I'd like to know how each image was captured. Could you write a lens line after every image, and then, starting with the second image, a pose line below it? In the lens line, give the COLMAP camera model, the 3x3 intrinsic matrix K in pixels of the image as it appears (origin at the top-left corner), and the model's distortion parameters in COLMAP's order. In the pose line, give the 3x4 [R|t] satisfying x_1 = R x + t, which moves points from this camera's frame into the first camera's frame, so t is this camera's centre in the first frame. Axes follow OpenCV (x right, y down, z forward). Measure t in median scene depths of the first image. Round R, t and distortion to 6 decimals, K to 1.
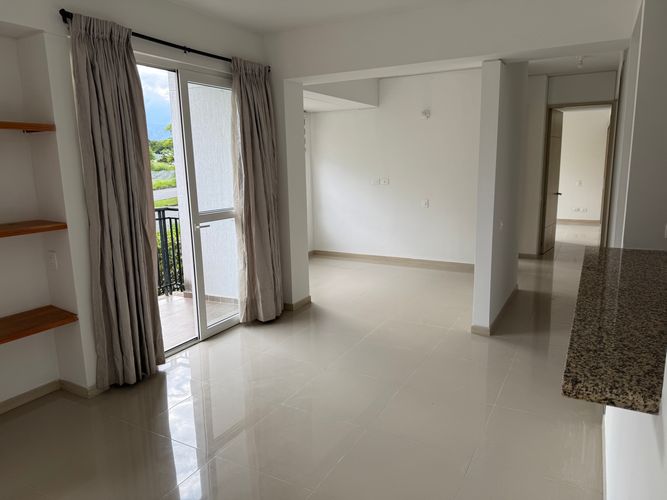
lens RADIAL K [[470.3, 0, 358.8], [0, 470.3, 248.8], [0, 0, 1]] dist [0.114294, -0.137275]
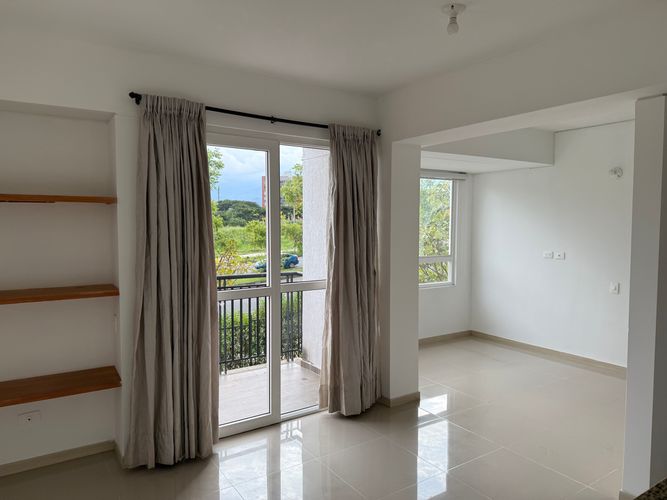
lens RADIAL K [[470.3, 0, 358.8], [0, 470.3, 248.8], [0, 0, 1]] dist [0.114294, -0.137275]
pose [[0.875558, 0.051373, -0.480373, 0.236694], [-0.109330, 0.989604, -0.093440, -0.072025], [0.470579, 0.134331, 0.872073, 0.237064]]
